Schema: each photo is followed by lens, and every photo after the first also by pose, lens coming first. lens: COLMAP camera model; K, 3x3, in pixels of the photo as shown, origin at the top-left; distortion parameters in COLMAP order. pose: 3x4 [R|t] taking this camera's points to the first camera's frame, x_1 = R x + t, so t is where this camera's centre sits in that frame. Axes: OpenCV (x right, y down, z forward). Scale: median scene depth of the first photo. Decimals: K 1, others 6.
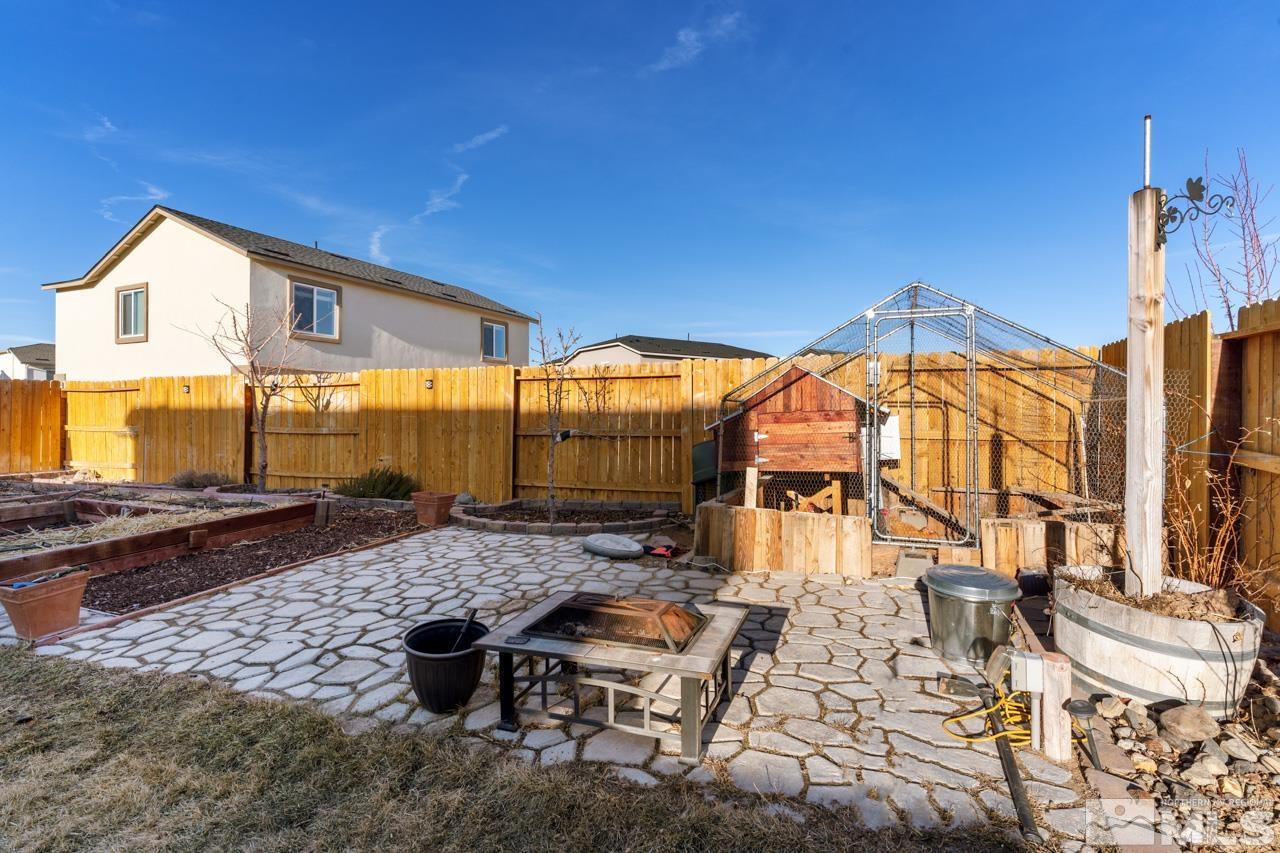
lens RADIAL K [[620.6, 0, 633.9], [0, 620.6, 413.9], [0, 0, 1]] dist [0.006338, 0.000356]
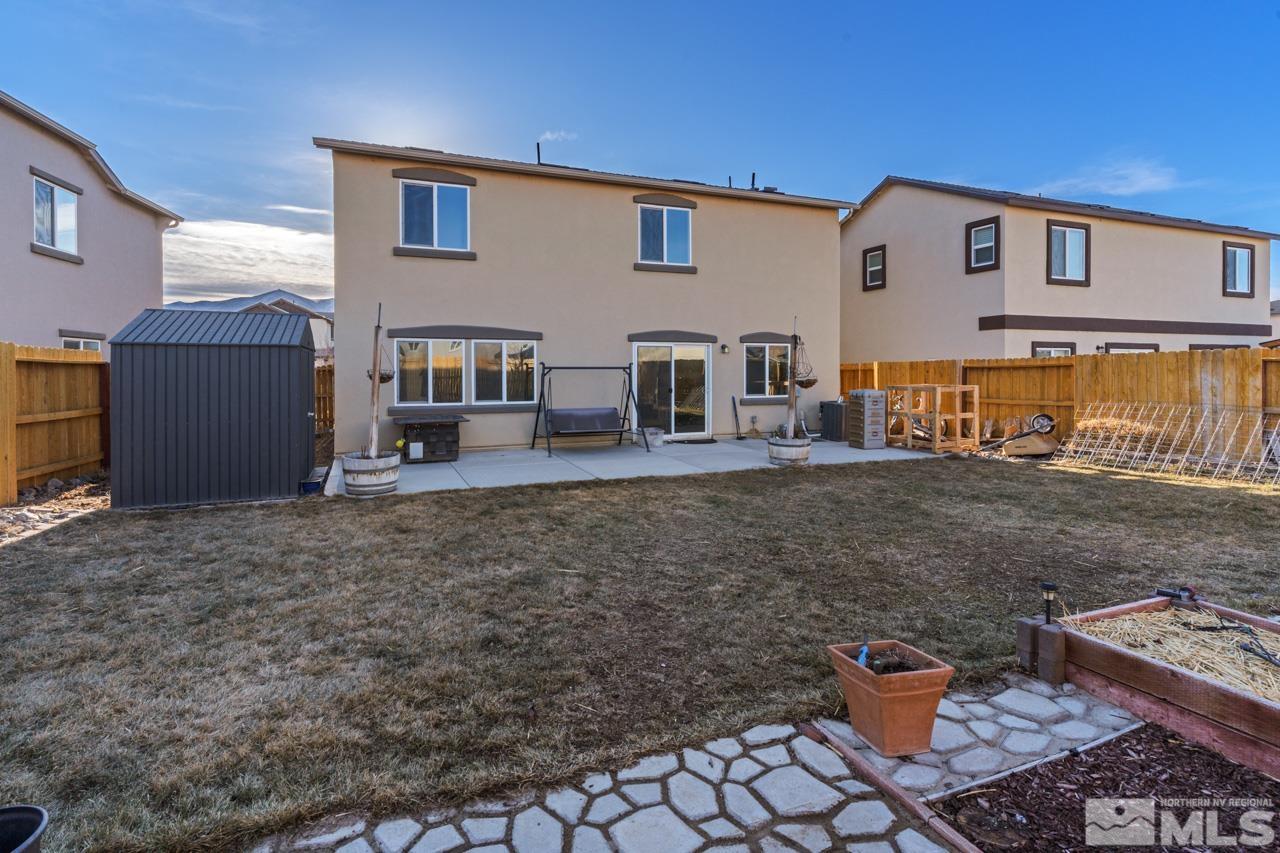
lens RADIAL K [[620.6, 0, 629.8], [0, 620.6, 374.2], [0, 0, 1]] dist [0.006338, 0.000356]
pose [[-0.729437, 0.002965, -0.684041, -0.104025], [0.002306, 0.999996, 0.001875, -0.021388], [0.684044, -0.000210, -0.729441, 0.512479]]
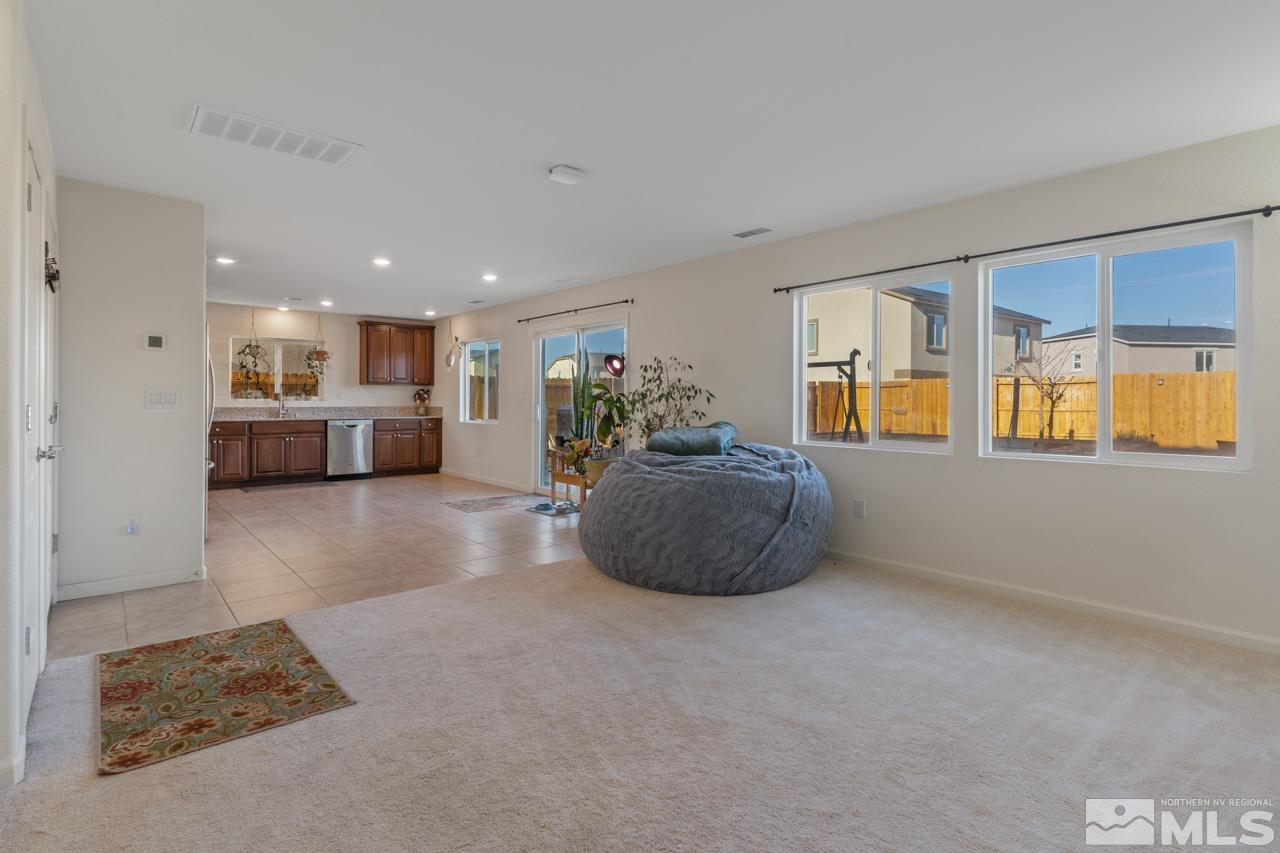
lens RADIAL K [[620.6, 0, 636.4], [0, 620.6, 400.0], [0, 0, 1]] dist [0.006338, 0.000356]
pose [[0.879948, -0.000302, -0.475069, -0.707171], [-0.000338, 0.999999, -0.001262, 0.003849], [0.475069, 0.001271, 0.879947, -1.074704]]
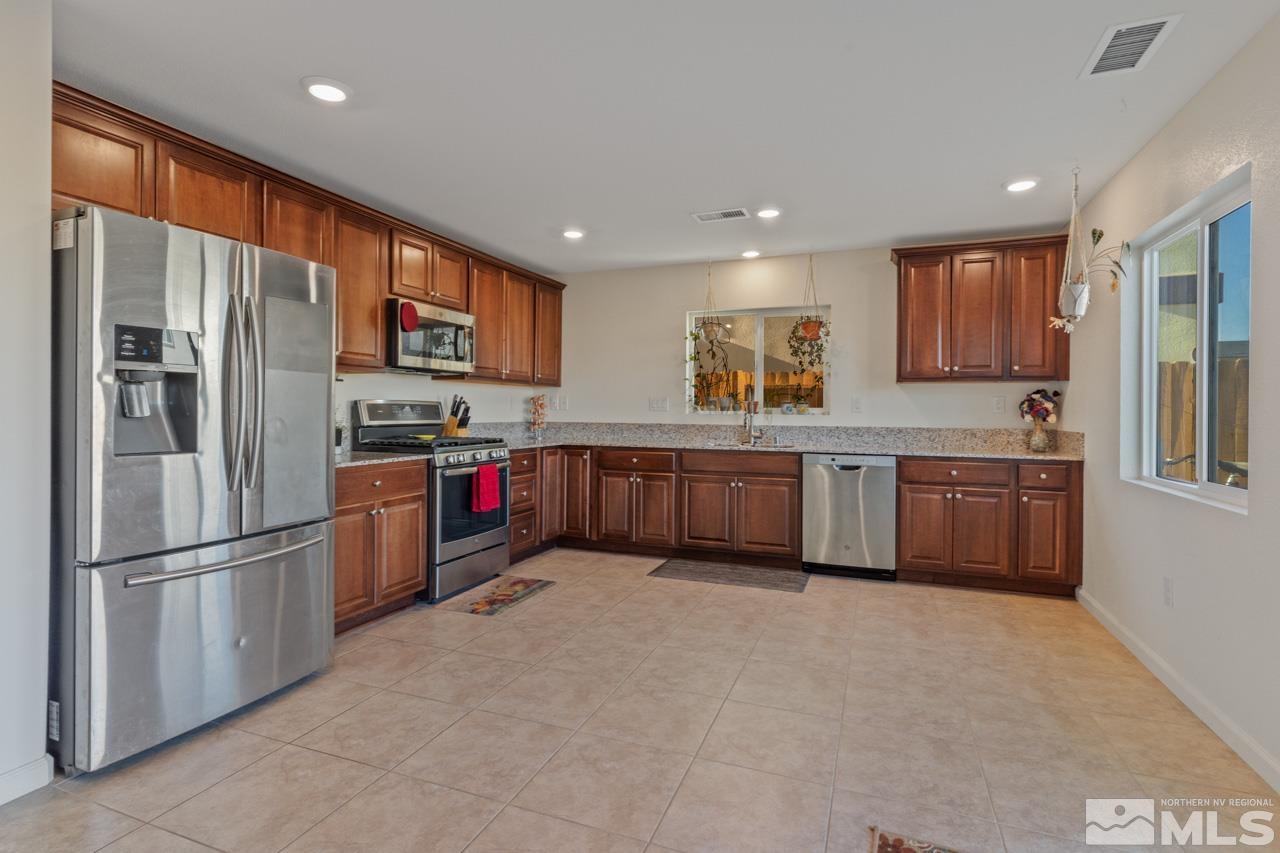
lens RADIAL K [[620.6, 0, 640.2], [0, 620.6, 412.7], [0, 0, 1]] dist [0.006338, 0.000356]
pose [[-0.003902, 0.001801, -0.999991, -1.051519], [-0.006203, 0.999979, 0.001826, 0.002191], [0.999973, 0.006210, -0.003890, -0.637143]]
